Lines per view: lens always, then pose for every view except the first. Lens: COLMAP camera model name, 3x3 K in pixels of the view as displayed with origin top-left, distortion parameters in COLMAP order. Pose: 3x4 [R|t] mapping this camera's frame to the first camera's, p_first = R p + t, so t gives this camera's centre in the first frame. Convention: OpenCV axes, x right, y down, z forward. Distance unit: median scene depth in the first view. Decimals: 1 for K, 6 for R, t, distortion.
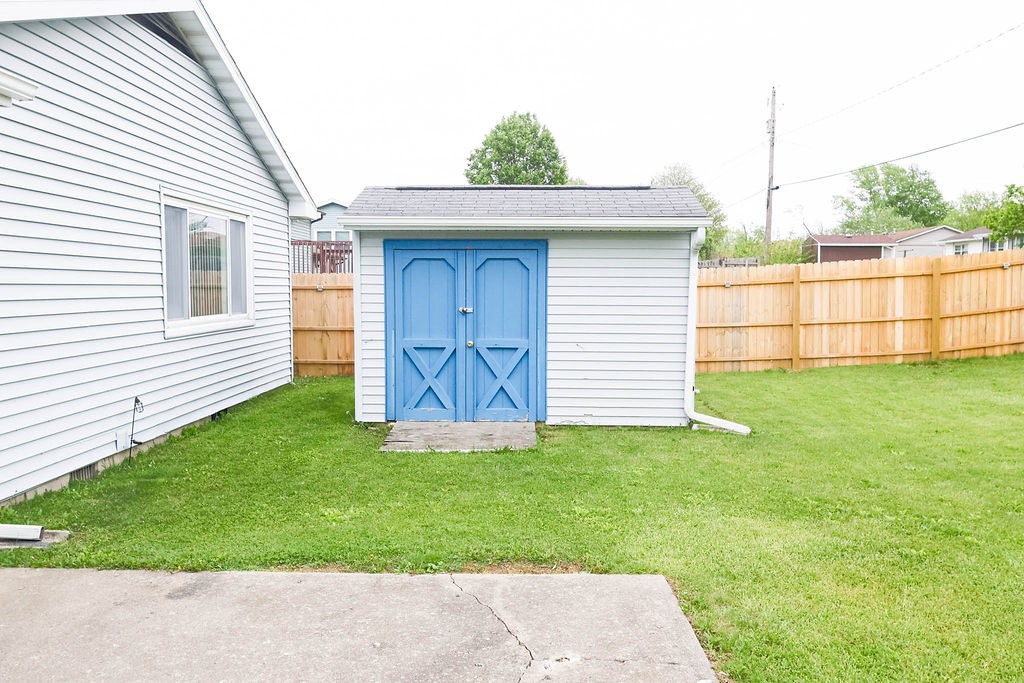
lens RADIAL K [[761.6, 0, 514.4], [0, 761.6, 336.3], [0, 0, 1]] dist [0.006044, 0.000797]
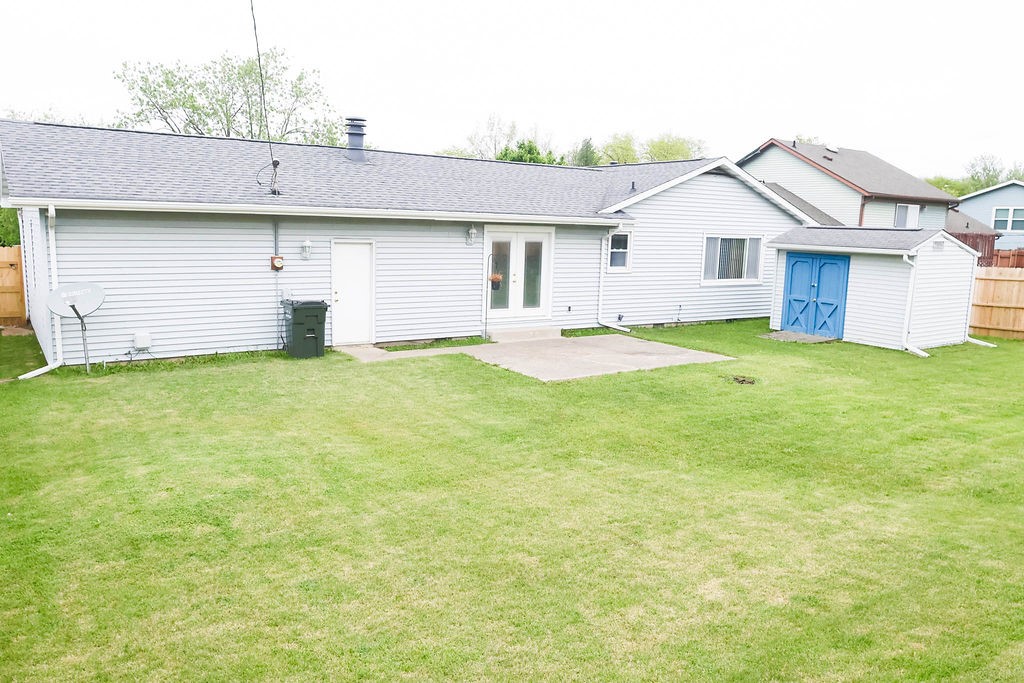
lens RADIAL K [[761.6, 0, 511.9], [0, 761.6, 341.6], [0, 0, 1]] dist [0.006044, 0.000797]
pose [[0.590052, 0.142442, -0.794700, 1.230520], [-0.078187, 0.989768, 0.119353, -0.069019], [0.803570, -0.008289, 0.595152, -1.072766]]
